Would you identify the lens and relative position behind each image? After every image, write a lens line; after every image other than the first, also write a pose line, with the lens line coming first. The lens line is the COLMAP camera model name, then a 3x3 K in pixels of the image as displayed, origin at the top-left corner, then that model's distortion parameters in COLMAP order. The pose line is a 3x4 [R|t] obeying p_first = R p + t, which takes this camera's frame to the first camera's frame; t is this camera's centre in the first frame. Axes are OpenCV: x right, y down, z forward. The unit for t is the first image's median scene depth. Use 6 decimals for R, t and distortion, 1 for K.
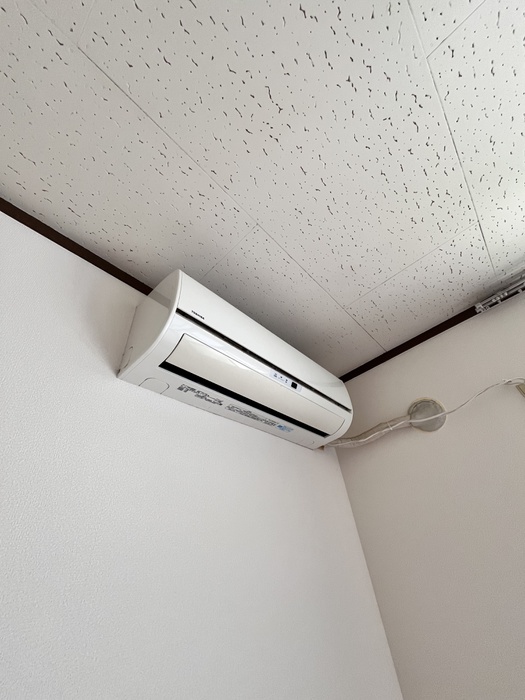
lens RADIAL K [[283.5, 0, 262.5], [0, 283.5, 350.0], [0, 0, 1]] dist [-0.003154, 0.000256]
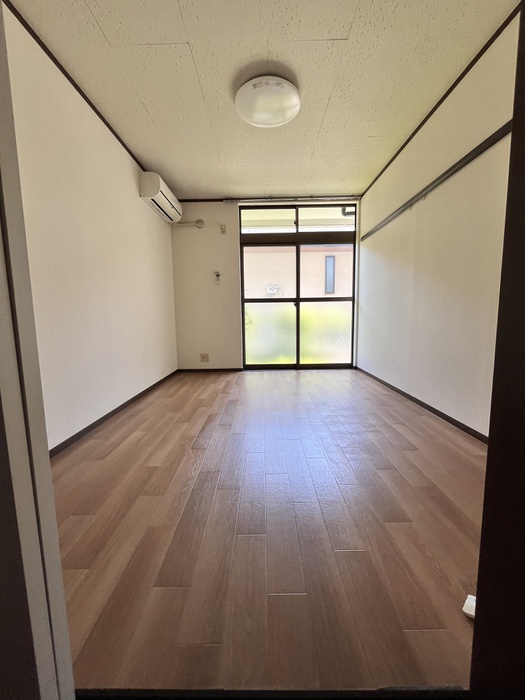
lens RADIAL K [[283.5, 0, 262.5], [0, 283.5, 350.0], [0, 0, 1]] dist [-0.003154, 0.000256]
pose [[0.724990, 0.001606, 0.688757, -1.365061], [-0.482641, 0.714599, 0.506365, -0.856758], [-0.491372, -0.699532, 0.518853, -2.455390]]
